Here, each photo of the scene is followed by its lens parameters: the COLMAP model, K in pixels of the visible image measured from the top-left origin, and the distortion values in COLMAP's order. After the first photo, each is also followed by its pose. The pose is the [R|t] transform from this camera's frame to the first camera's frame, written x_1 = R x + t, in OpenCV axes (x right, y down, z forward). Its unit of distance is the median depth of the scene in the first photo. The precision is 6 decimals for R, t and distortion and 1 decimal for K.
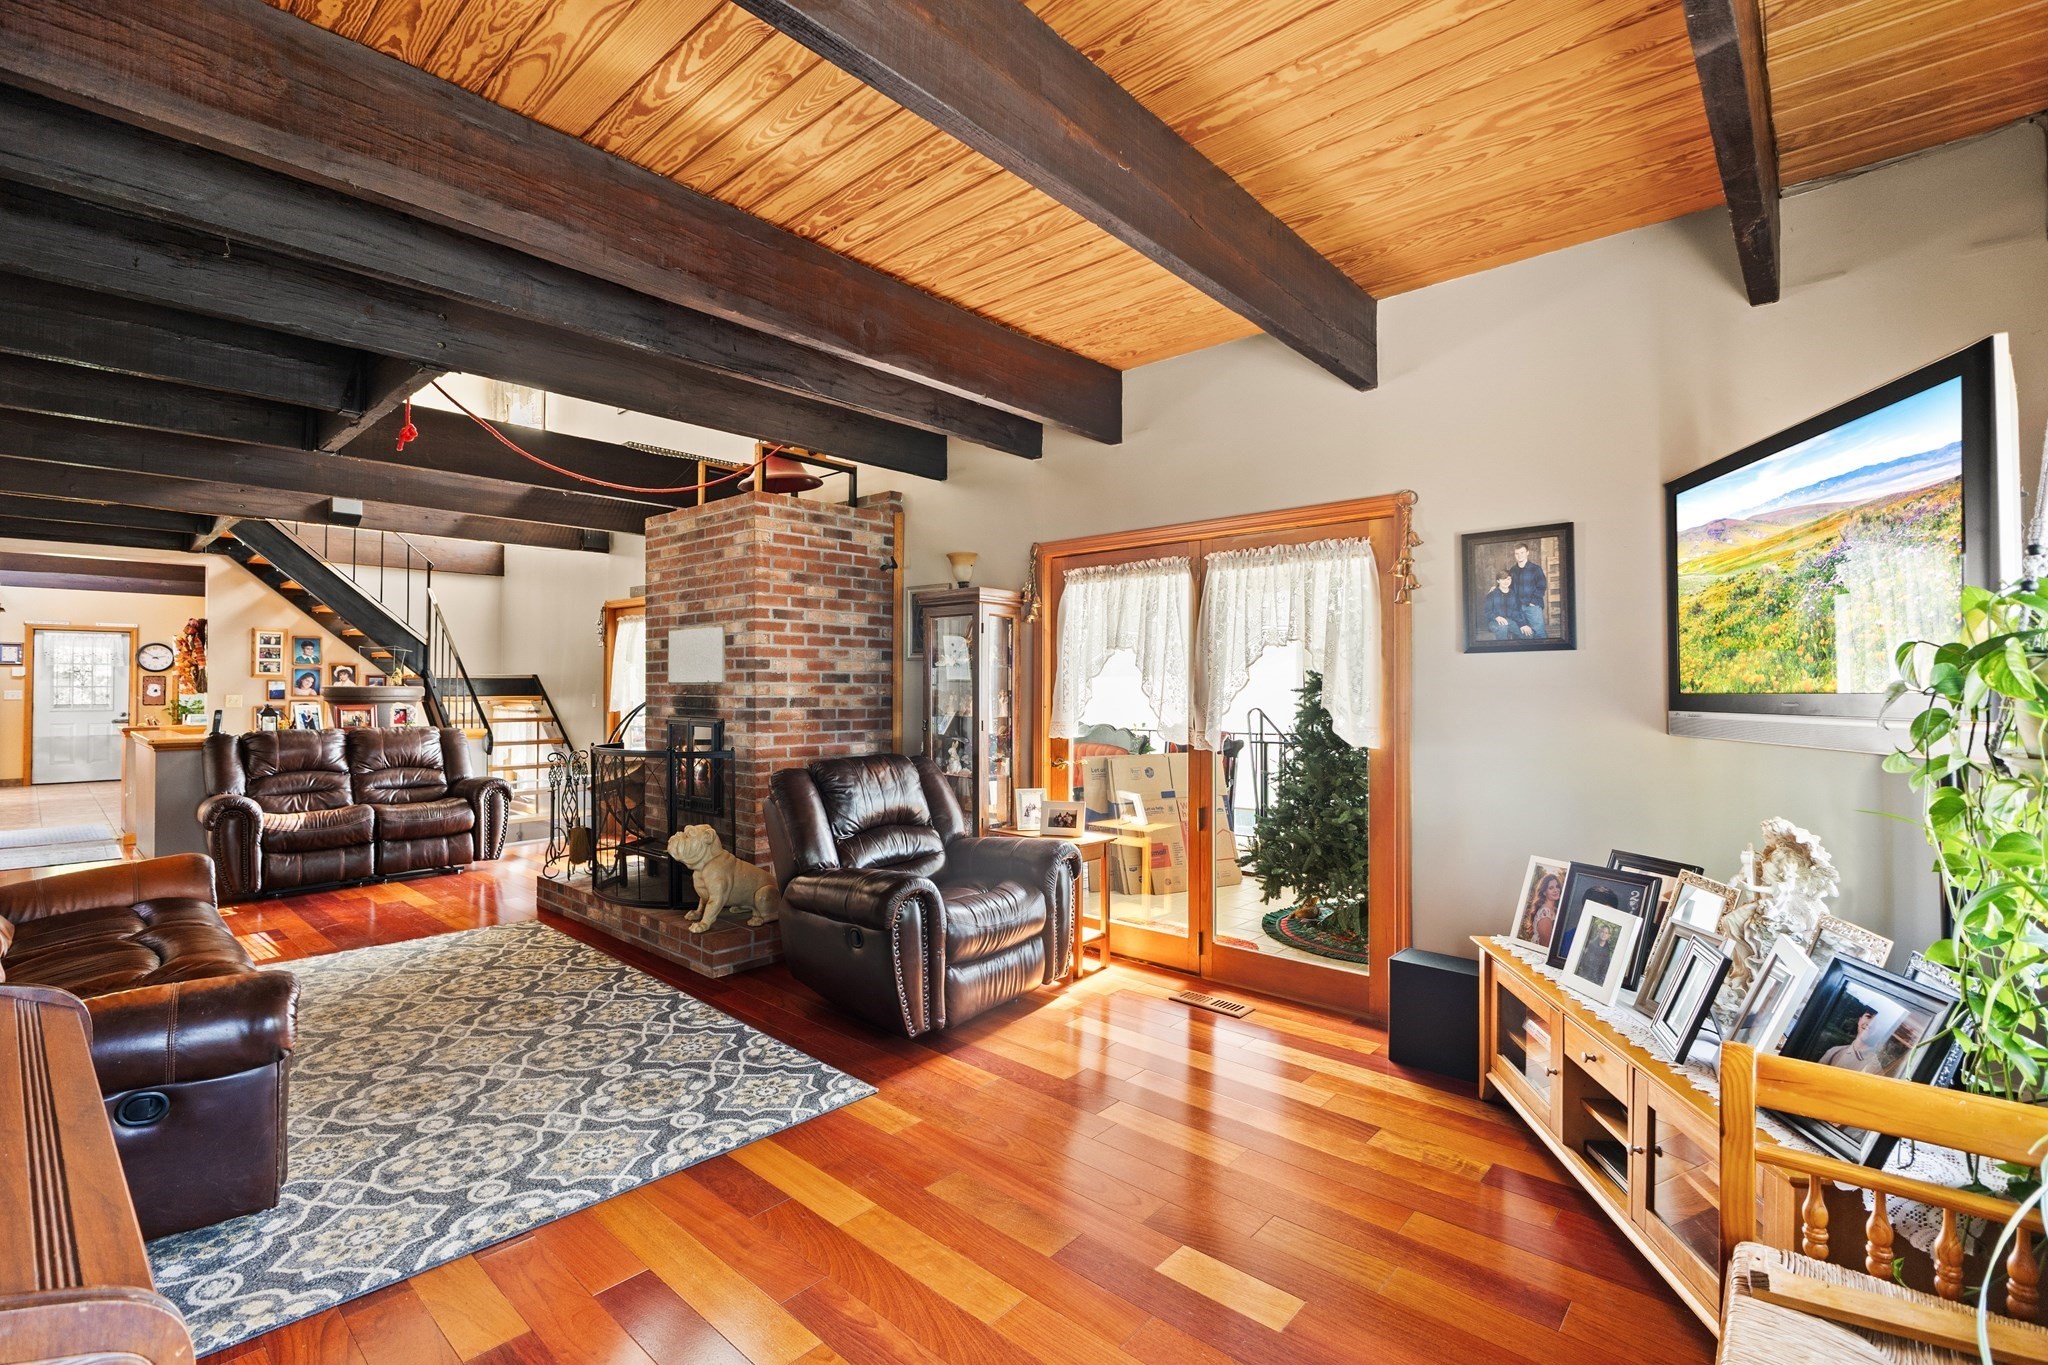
lens RADIAL K [[915.5, 0, 1027.3], [0, 915.5, 668.8], [0, 0, 1]] dist [-0.004815, -0.002536]
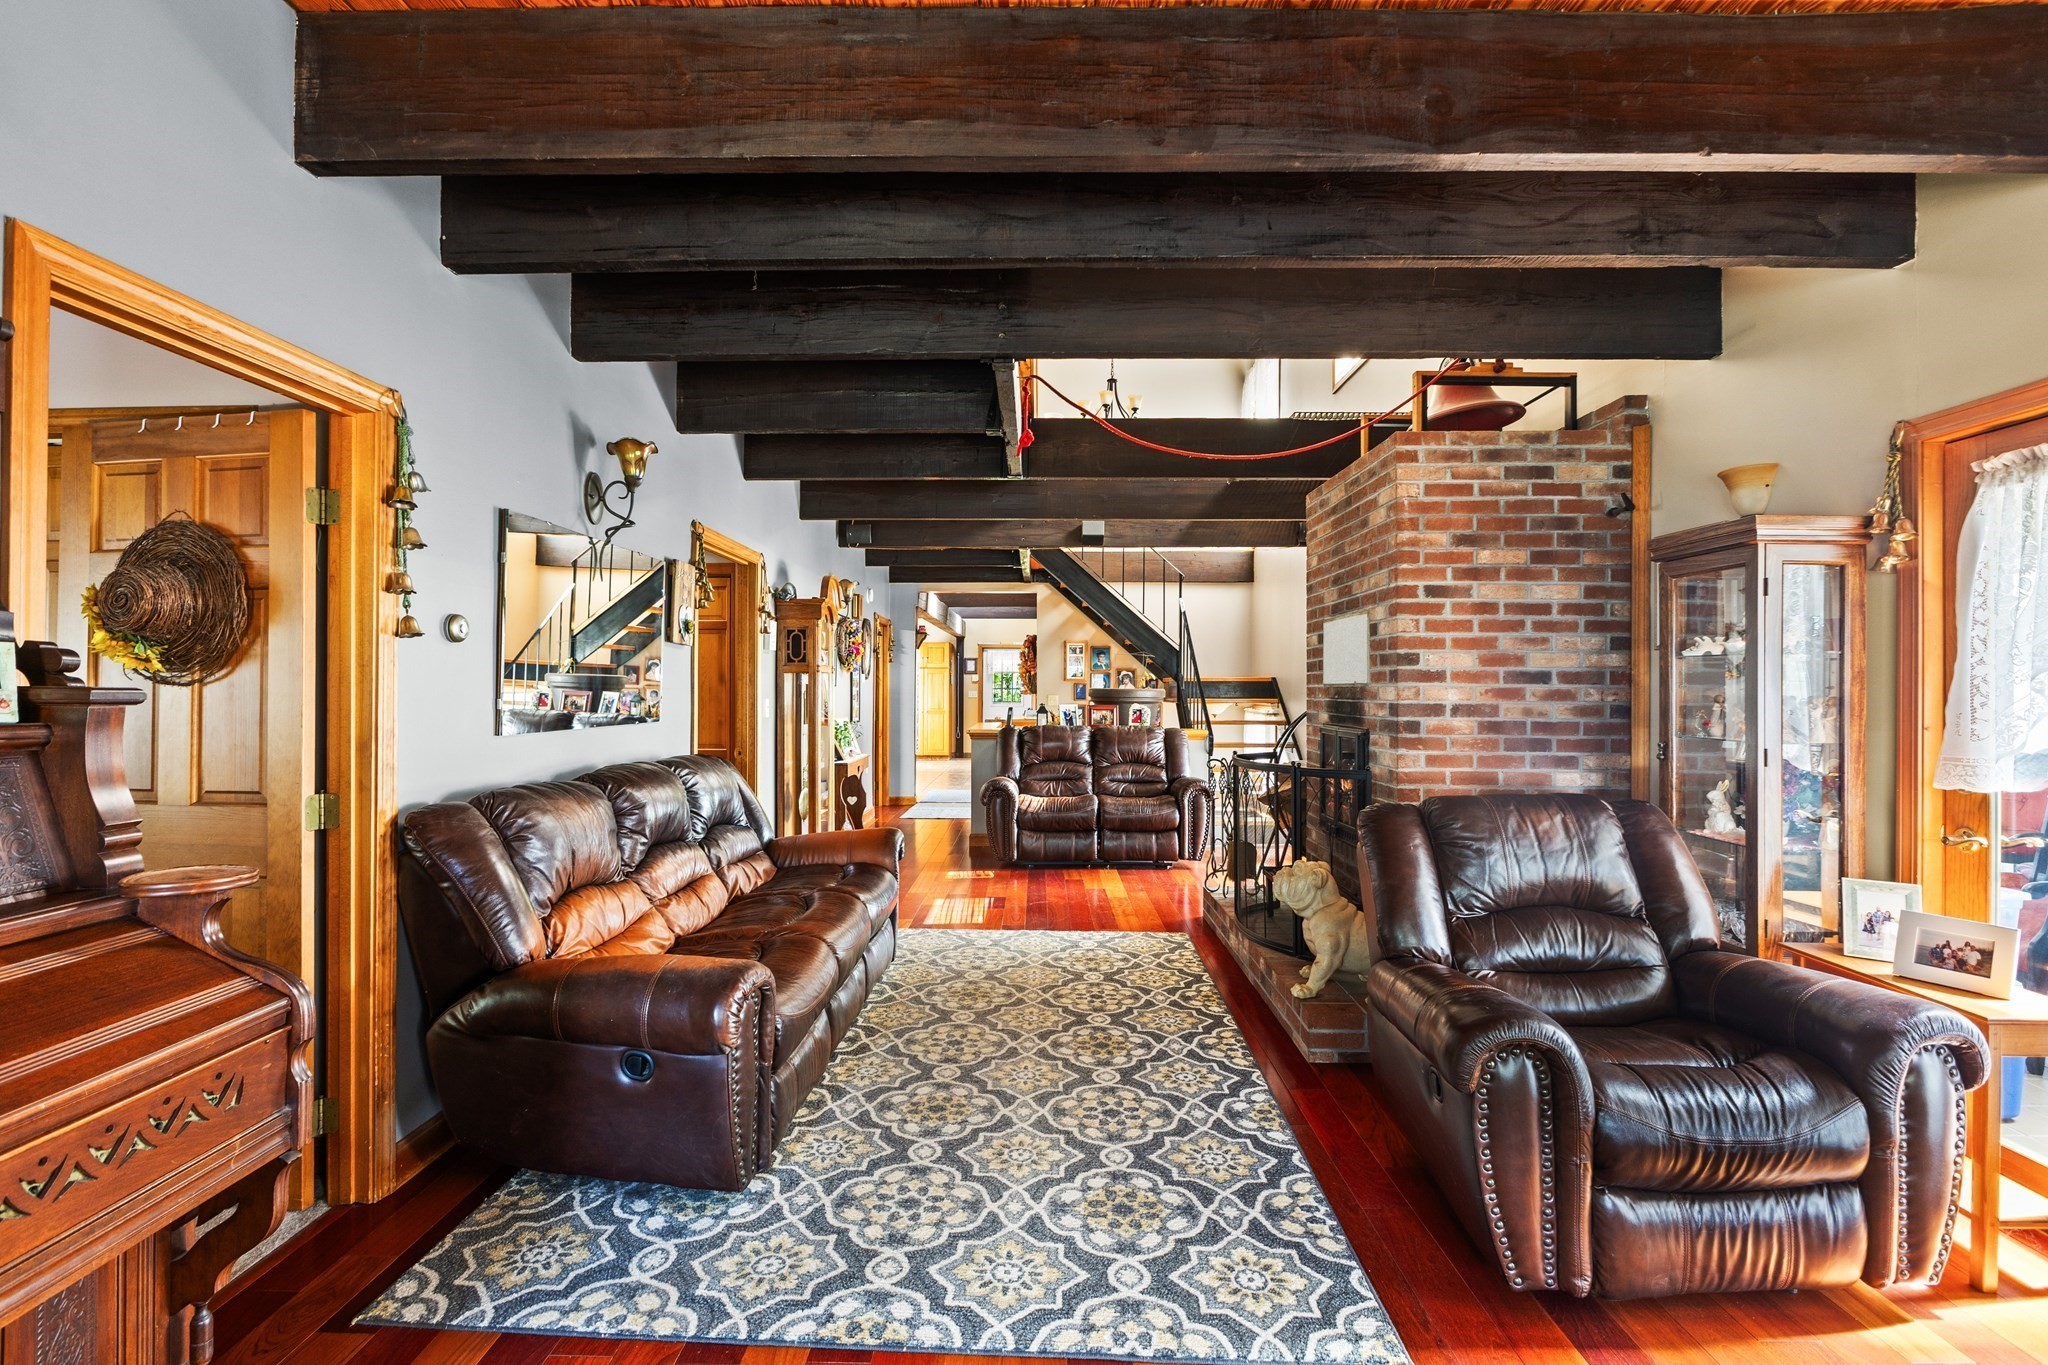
lens RADIAL K [[915.5, 0, 1023.4], [0, 915.5, 679.9], [0, 0, 1]] dist [-0.004815, -0.002536]
pose [[0.653387, -0.004817, -0.757009, 0.078066], [0.010588, 0.999940, 0.002776, 0.006943], [0.756950, -0.009829, 0.653398, 0.274889]]
